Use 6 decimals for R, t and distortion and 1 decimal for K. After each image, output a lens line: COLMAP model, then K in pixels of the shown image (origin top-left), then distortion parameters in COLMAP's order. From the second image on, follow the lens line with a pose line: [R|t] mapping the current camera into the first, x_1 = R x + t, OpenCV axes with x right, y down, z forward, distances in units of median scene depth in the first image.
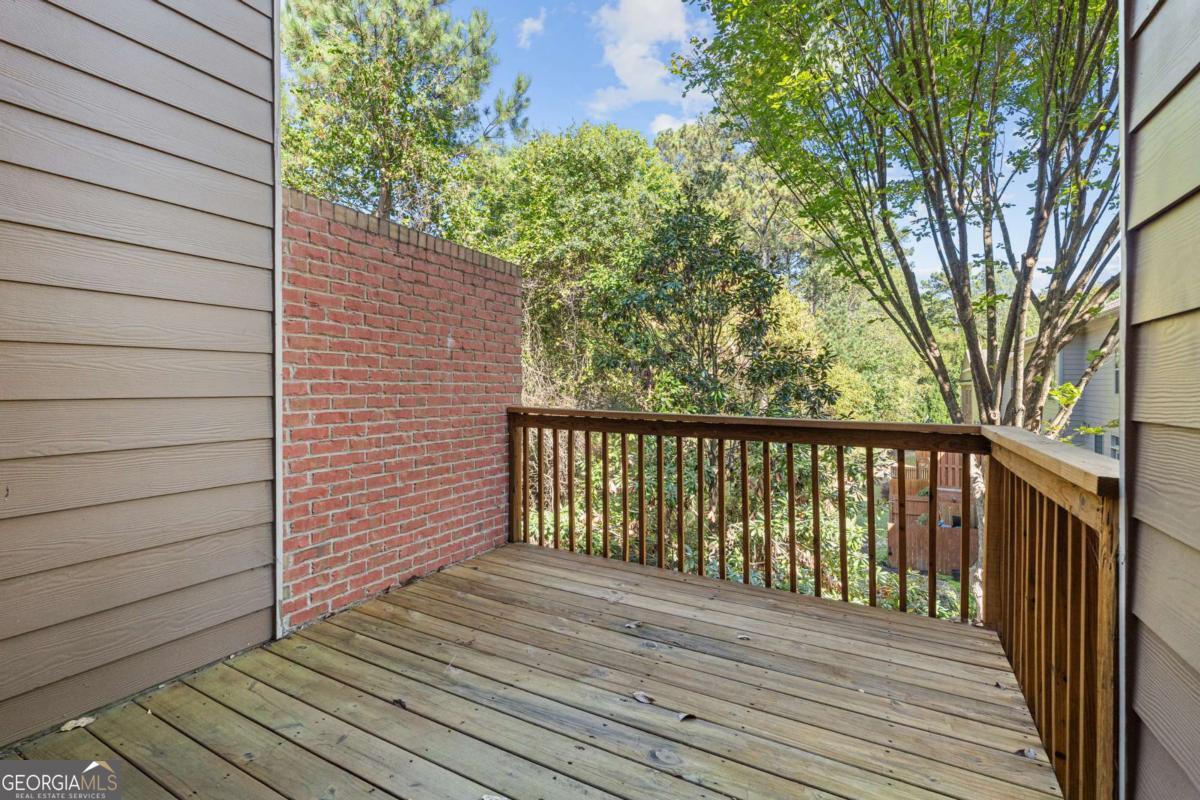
lens RADIAL K [[531.6, 0, 598.5], [0, 531.6, 392.0], [0, 0, 1]] dist [-0.001035, -0.000804]
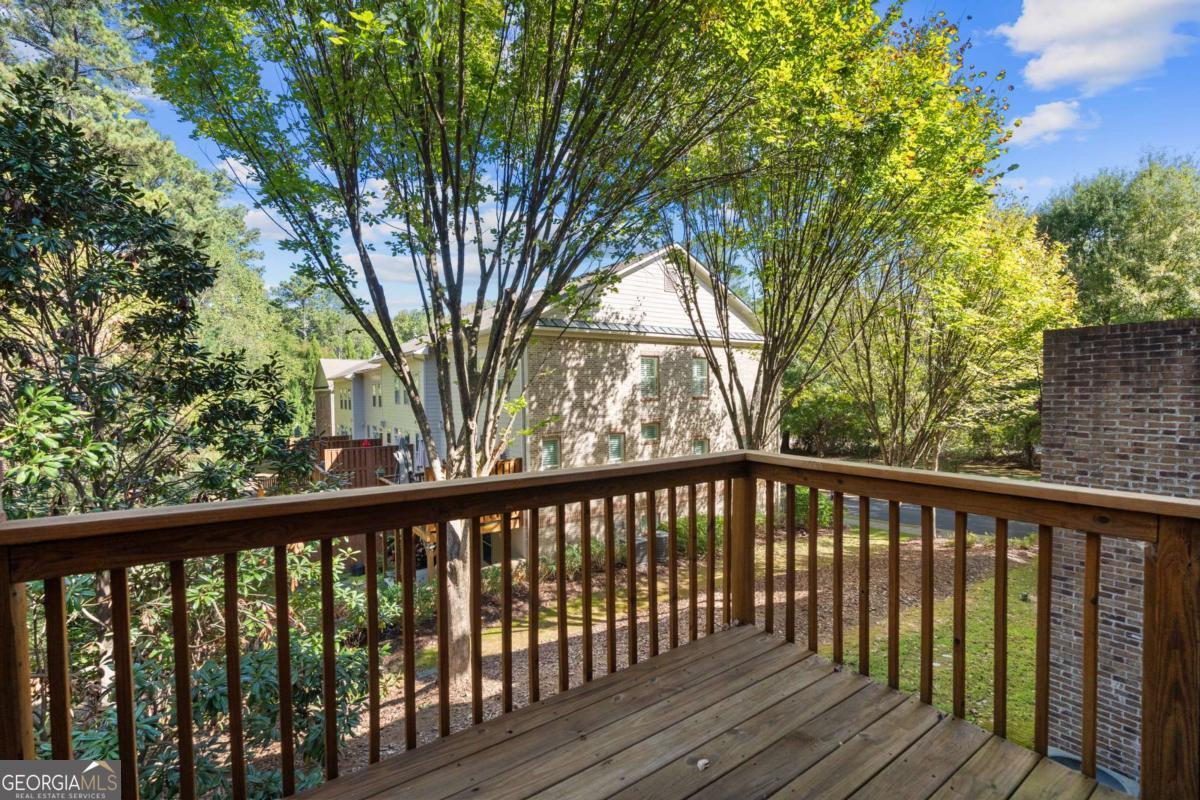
lens RADIAL K [[531.6, 0, 597.4], [0, 531.6, 405.4], [0, 0, 1]] dist [-0.001035, -0.000804]
pose [[0.460004, -0.037111, 0.887141, -0.110116], [0.025800, 0.999263, 0.028424, -0.019939], [-0.887542, 0.009813, 0.460622, 0.185484]]
